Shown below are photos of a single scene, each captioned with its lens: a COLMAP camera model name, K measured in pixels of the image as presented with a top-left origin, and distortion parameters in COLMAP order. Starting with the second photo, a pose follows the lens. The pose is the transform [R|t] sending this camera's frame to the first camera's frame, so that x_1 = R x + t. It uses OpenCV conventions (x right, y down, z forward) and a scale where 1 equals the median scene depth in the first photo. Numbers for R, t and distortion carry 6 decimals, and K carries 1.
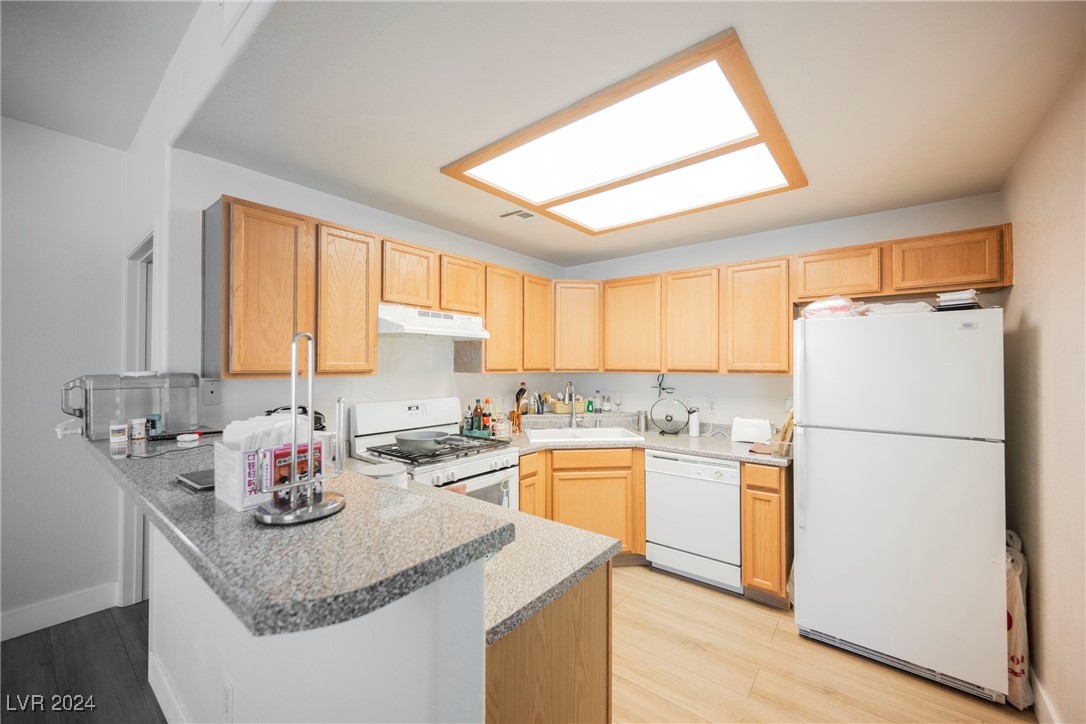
lens RADIAL K [[431.0, 0, 544.8], [0, 431.0, 361.6], [0, 0, 1]] dist [-0.002354, 0.000063]
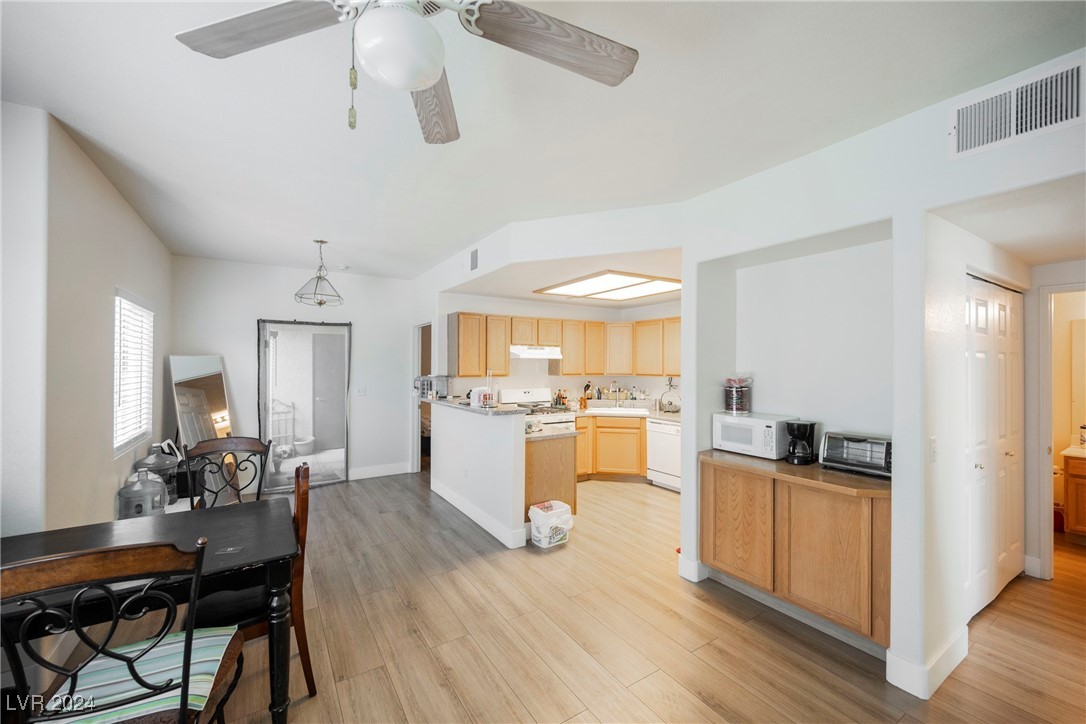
lens RADIAL K [[431.0, 0, 541.5], [0, 431.0, 363.4], [0, 0, 1]] dist [-0.002354, 0.000063]
pose [[0.947938, -0.000906, -0.318453, 0.395173], [0.002126, 0.999992, 0.003484, -0.036783], [0.318447, -0.003980, 0.947932, -0.881561]]
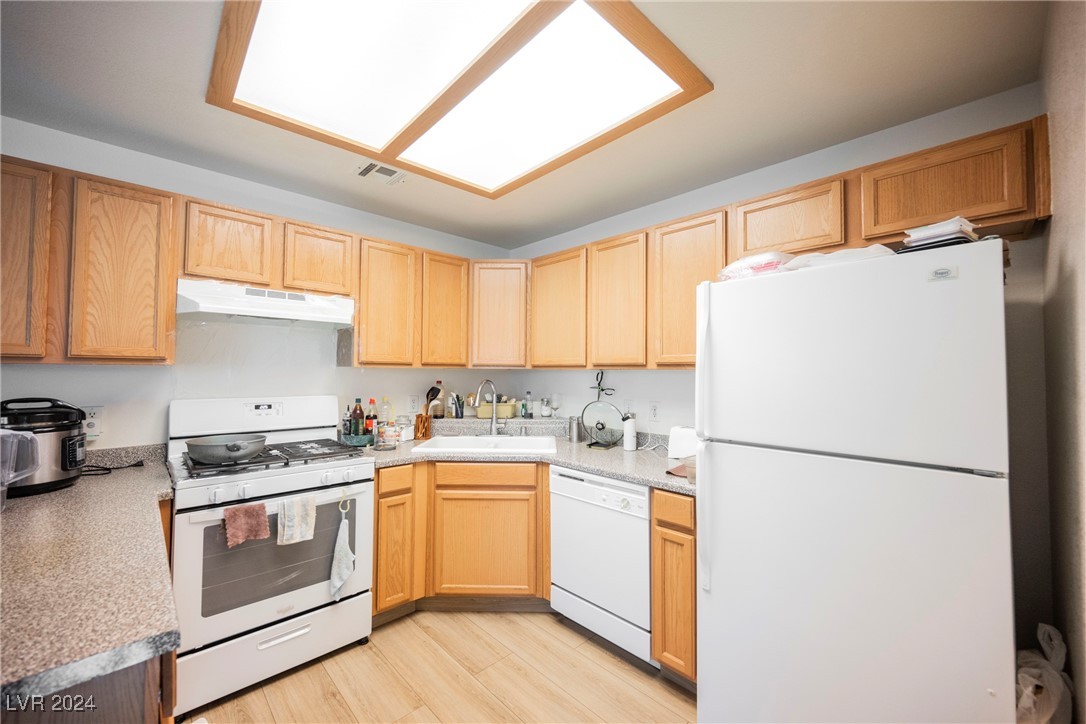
lens RADIAL K [[431.0, 0, 541.8], [0, 431.0, 359.8], [0, 0, 1]] dist [-0.002354, 0.000063]
pose [[0.991313, 0.000797, -0.131523, 0.323164], [-0.003575, 0.999776, -0.020884, 0.029318], [0.131477, 0.021173, 0.991093, 0.218363]]
